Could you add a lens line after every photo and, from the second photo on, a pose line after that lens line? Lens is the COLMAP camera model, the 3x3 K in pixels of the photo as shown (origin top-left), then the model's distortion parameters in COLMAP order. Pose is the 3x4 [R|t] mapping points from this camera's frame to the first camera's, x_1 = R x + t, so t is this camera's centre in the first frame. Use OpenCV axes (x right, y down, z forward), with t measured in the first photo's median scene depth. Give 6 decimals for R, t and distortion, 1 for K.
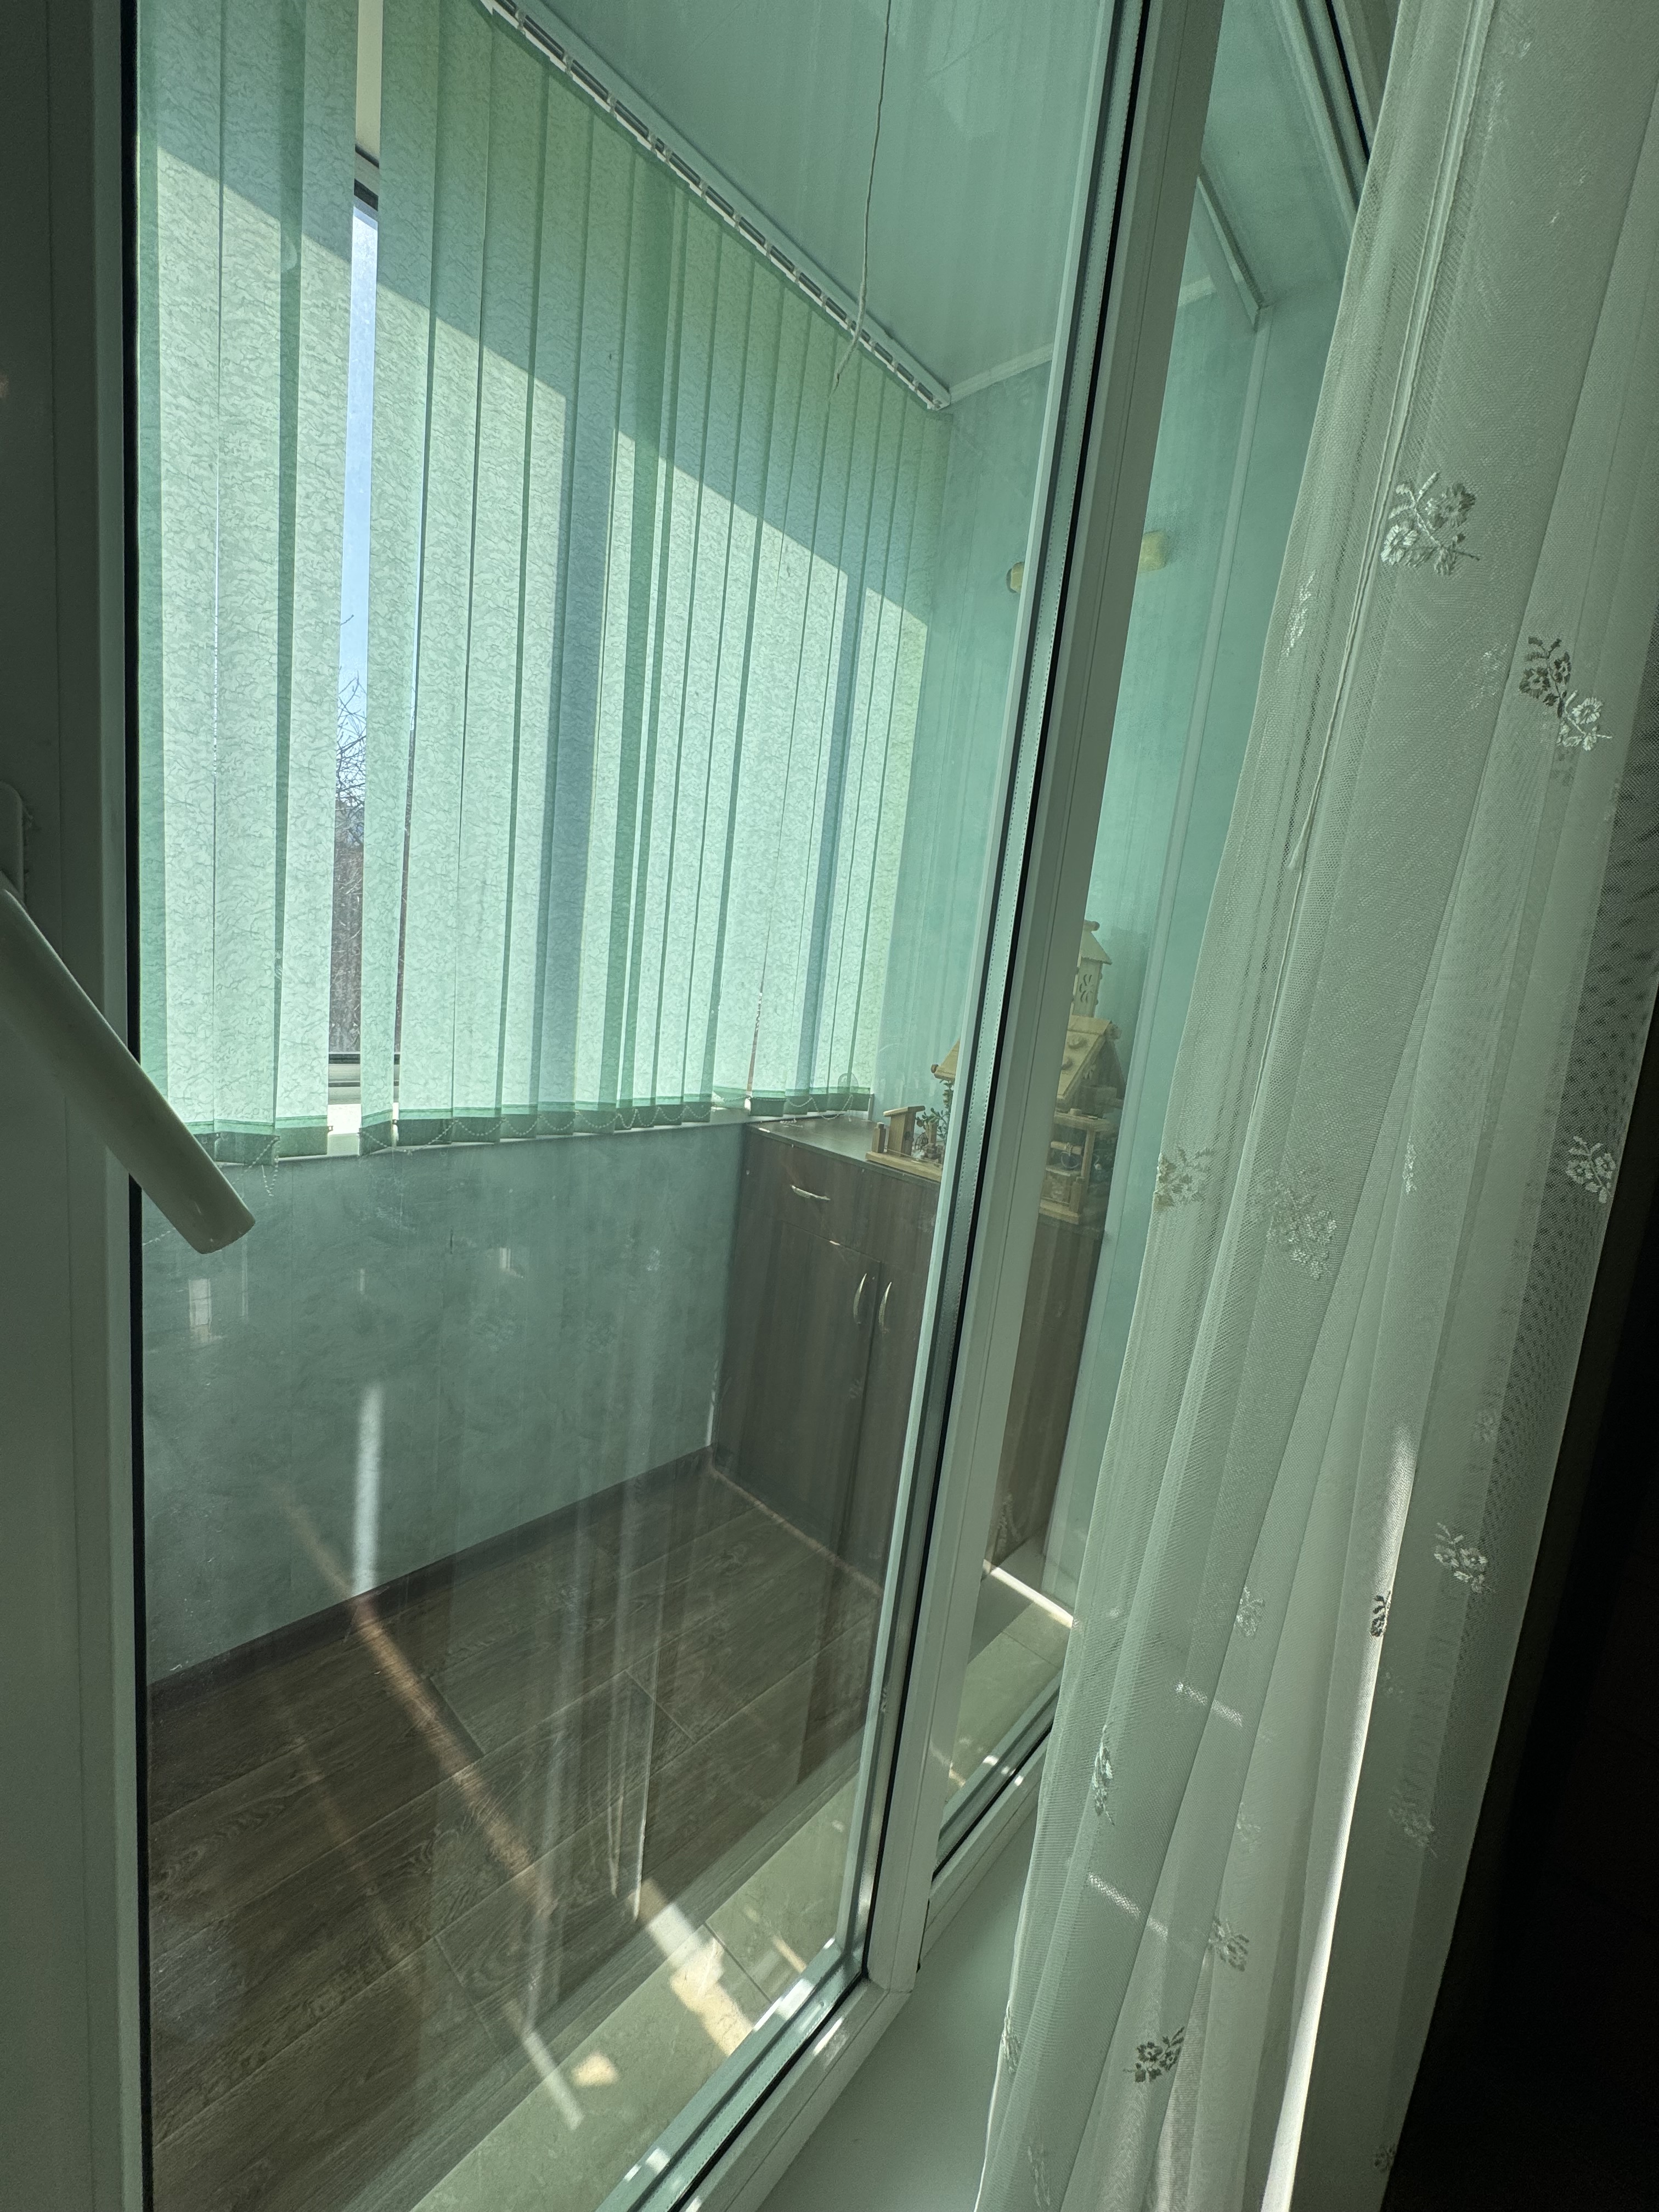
lens RADIAL K [[879.0, 0, 826.0], [0, 879.0, 1100.3], [0, 0, 1]] dist [0.000260, 0.000077]
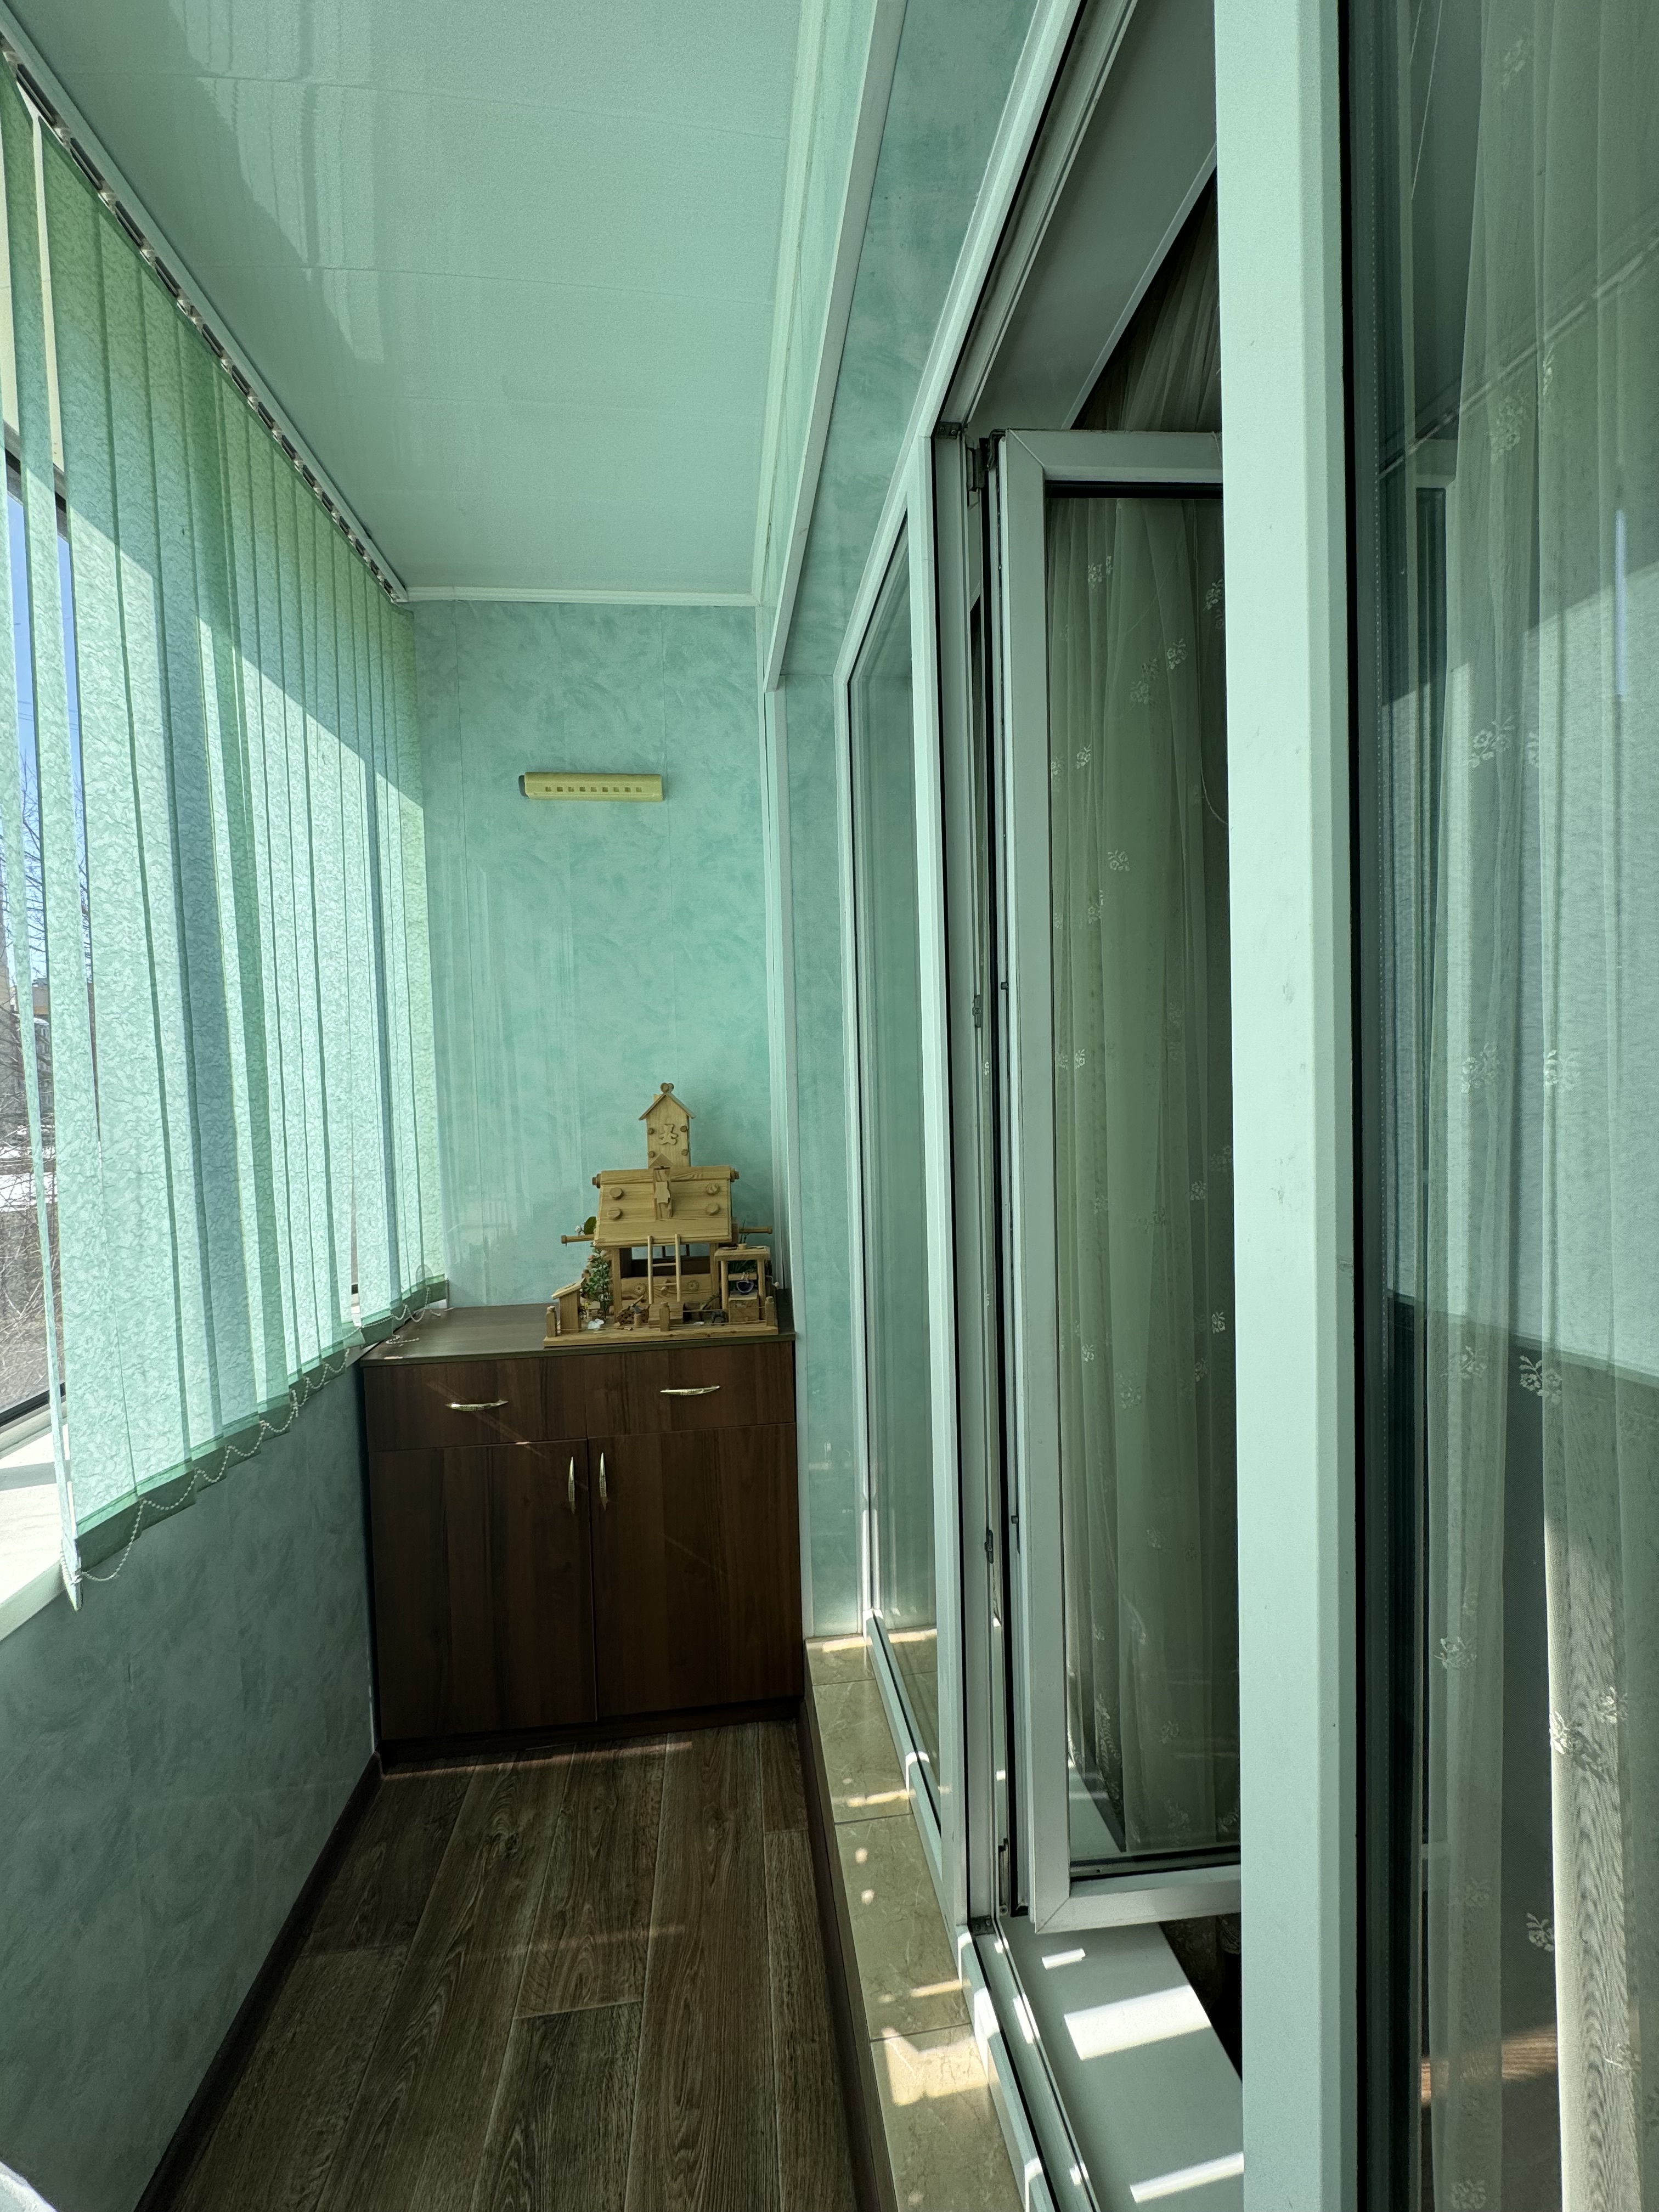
lens RADIAL K [[876.8, 0, 830.5], [0, 876.8, 1105.1], [0, 0, 1]] dist [-0.002069, -0.000258]
pose [[0.648952, -0.161986, 0.743385, -0.541727], [0.217555, 0.975784, 0.022708, -0.189137], [-0.729061, 0.146991, 0.668478, 0.065027]]
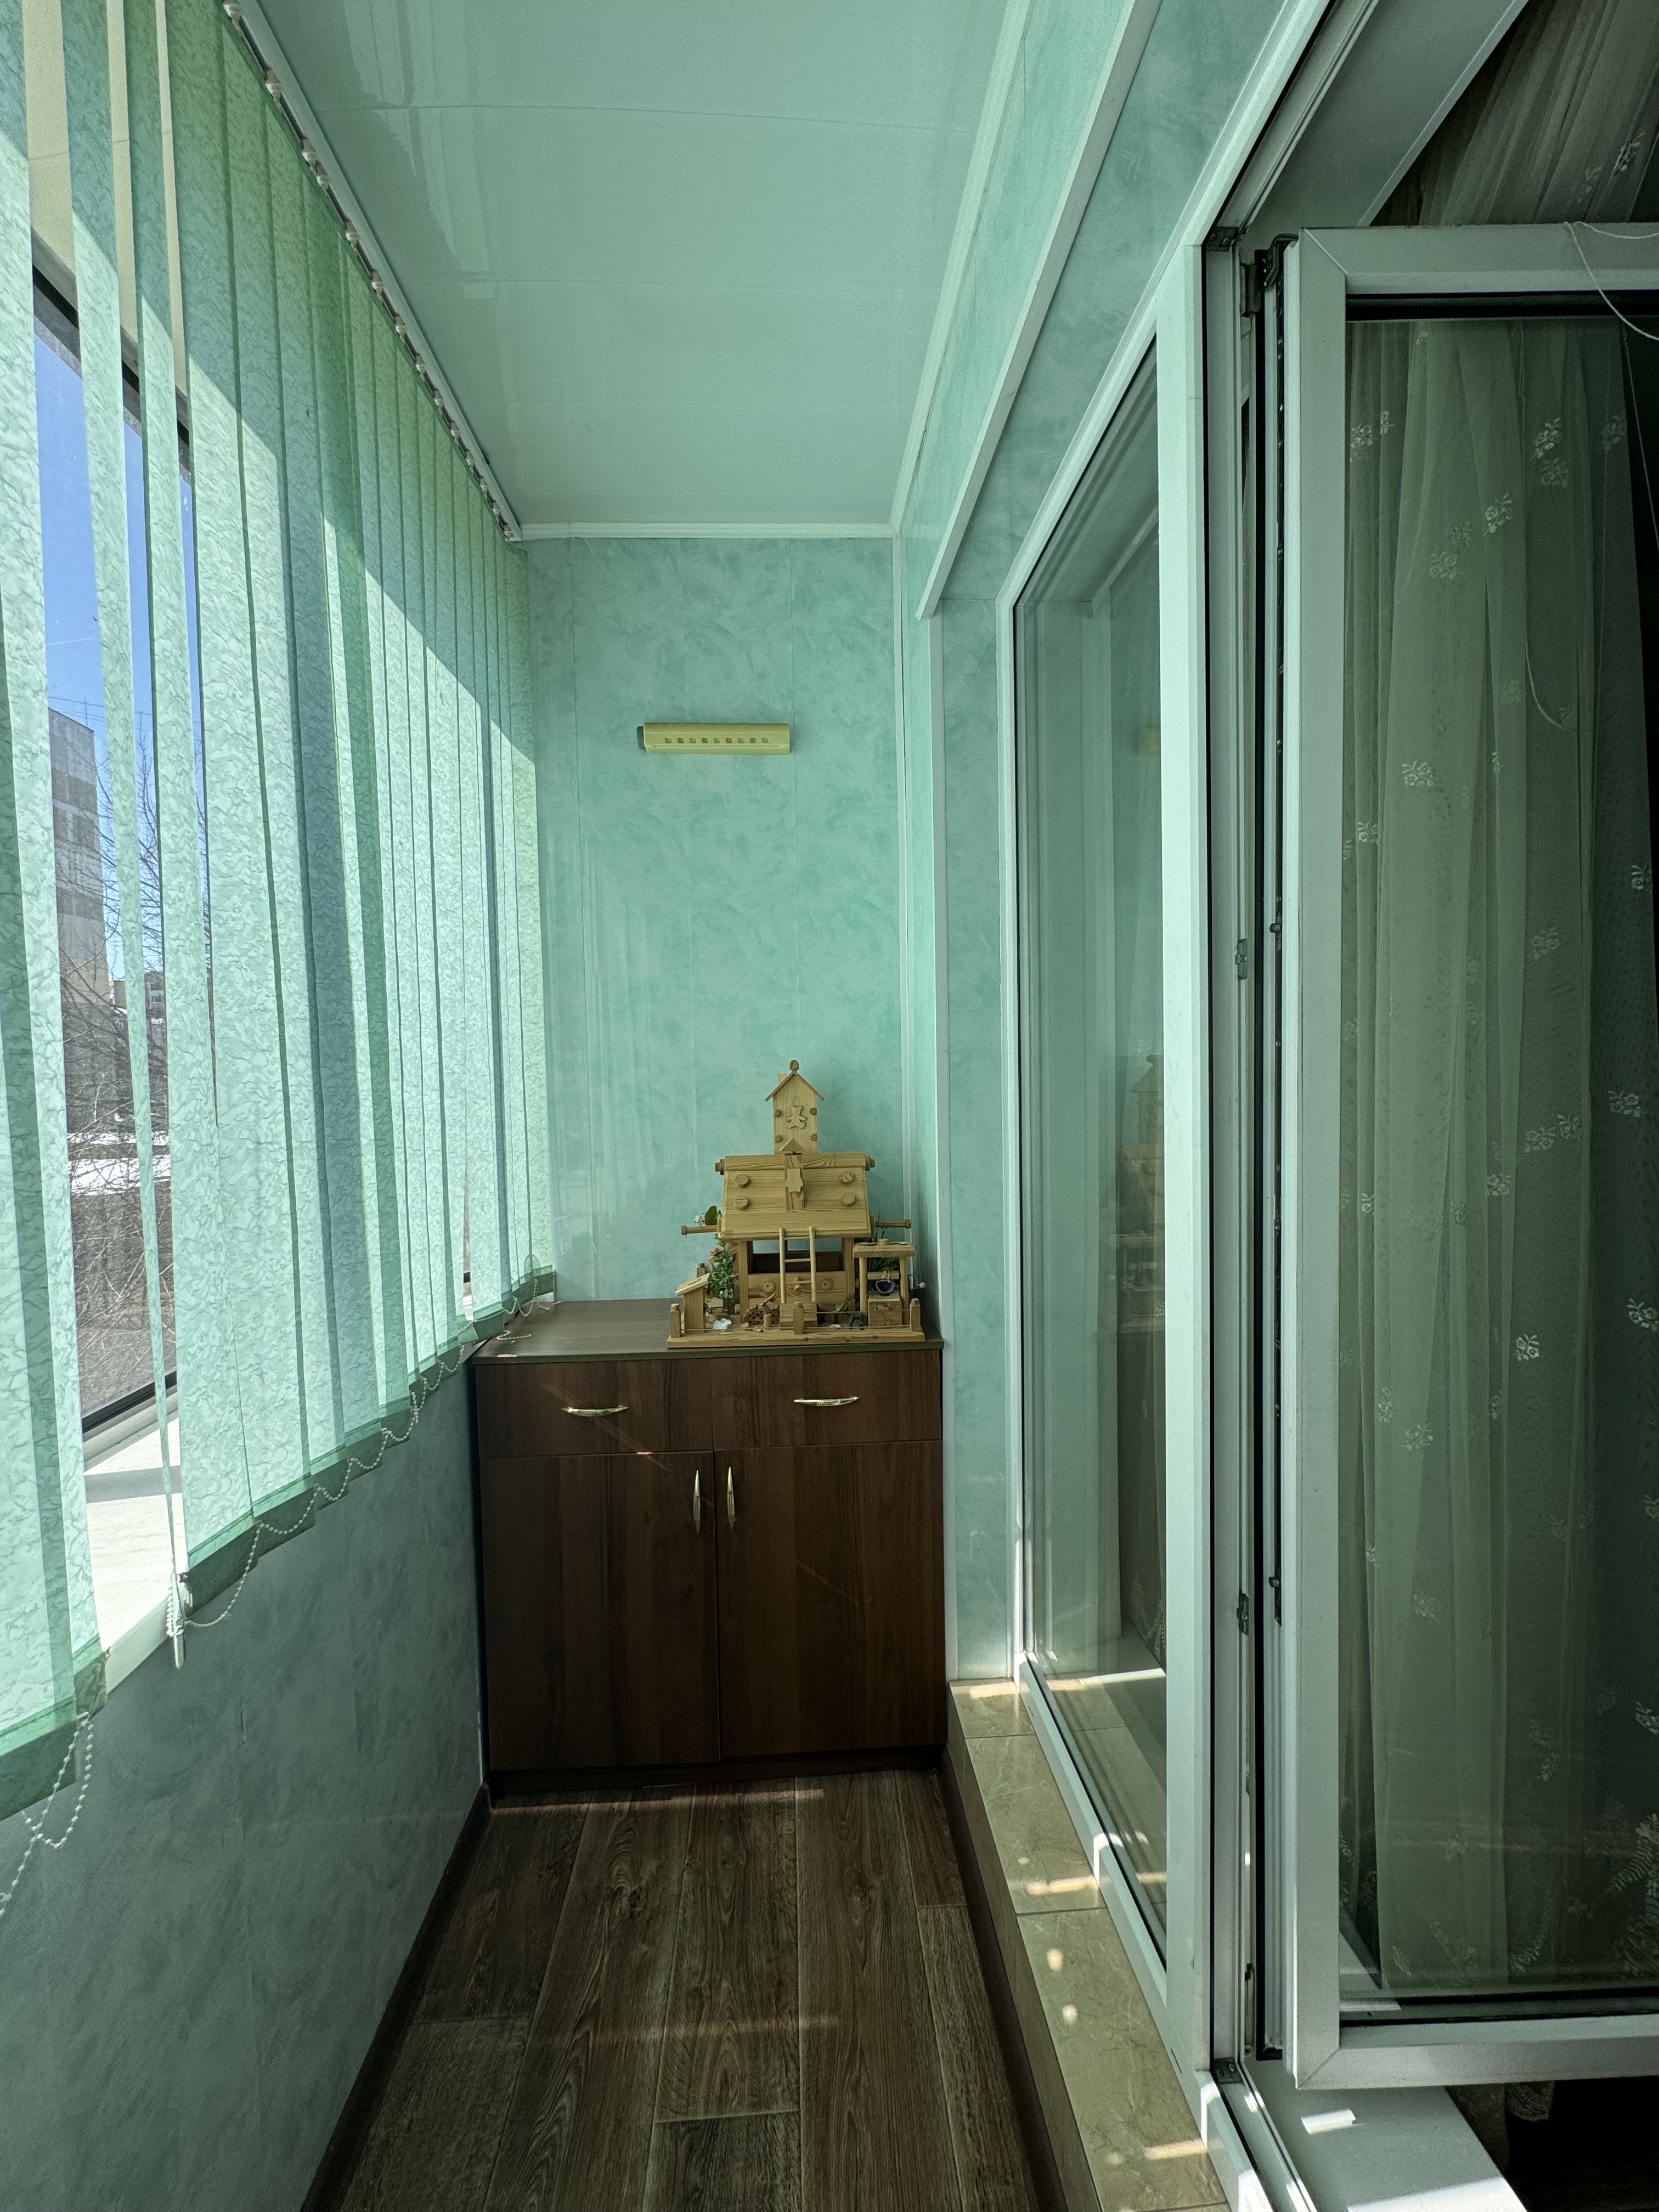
lens RADIAL K [[877.6, 0, 830.5], [0, 877.6, 1104.2], [0, 0, 1]] dist [-0.002525, 0.000234]
pose [[0.696520, -0.157518, 0.700035, -0.532142], [0.208801, 0.977881, 0.012285, -0.191650], [-0.686486, 0.137611, 0.714003, 0.247265]]
